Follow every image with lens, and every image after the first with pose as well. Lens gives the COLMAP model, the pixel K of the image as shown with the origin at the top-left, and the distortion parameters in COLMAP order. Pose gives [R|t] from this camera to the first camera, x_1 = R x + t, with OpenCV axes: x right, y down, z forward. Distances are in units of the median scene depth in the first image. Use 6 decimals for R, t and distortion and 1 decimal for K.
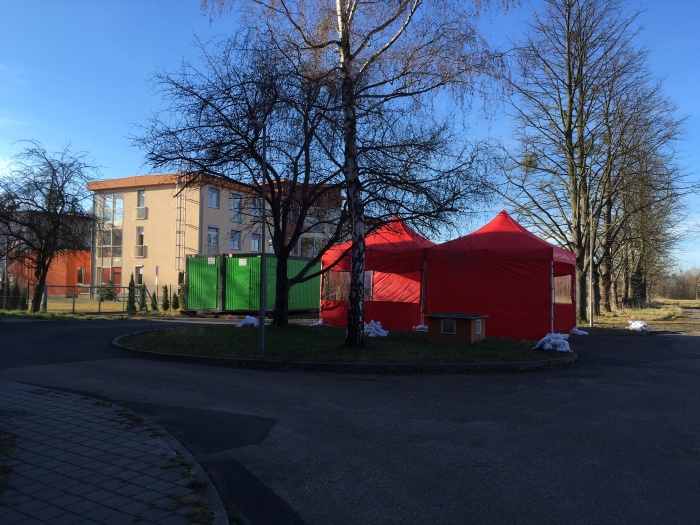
lens RADIAL K [[589.9, 0, 349.3], [0, 589.9, 259.5], [0, 0, 1]] dist [0.063290, -0.107163]
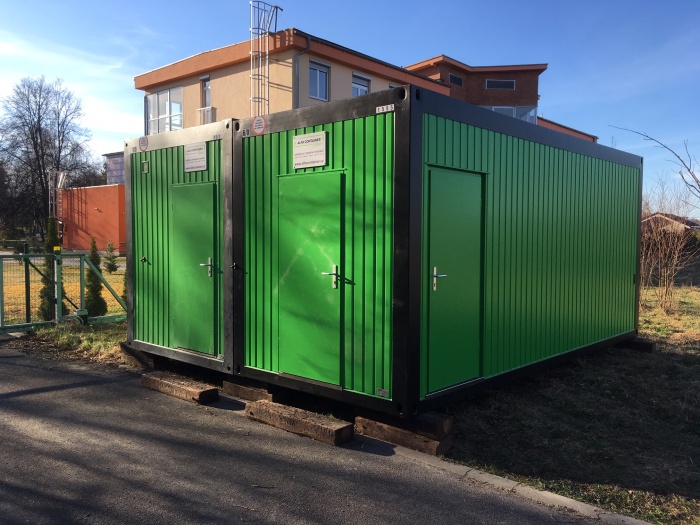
lens RADIAL K [[589.9, 0, 349.3], [0, 589.9, 259.5], [0, 0, 1]] dist [0.063290, -0.107163]
pose [[0.969762, 0.005359, -0.243993, -0.070014], [0.016542, 0.996016, 0.087624, 0.014111], [0.243491, -0.089010, 0.965810, 0.476709]]
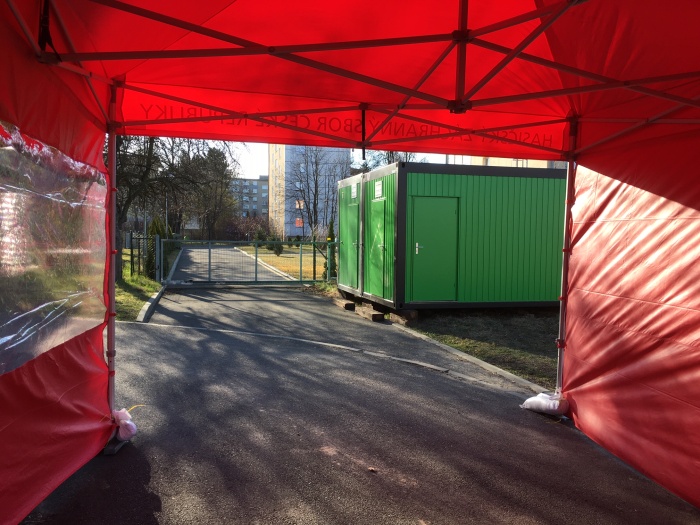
lens RADIAL K [[589.9, 0, 349.3], [0, 589.9, 259.5], [0, 0, 1]] dist [0.063290, -0.107163]
pose [[0.680940, 0.027134, -0.731836, 0.093709], [0.037512, 0.996709, 0.071858, 0.014003], [0.731378, -0.076384, 0.677681, 0.395675]]
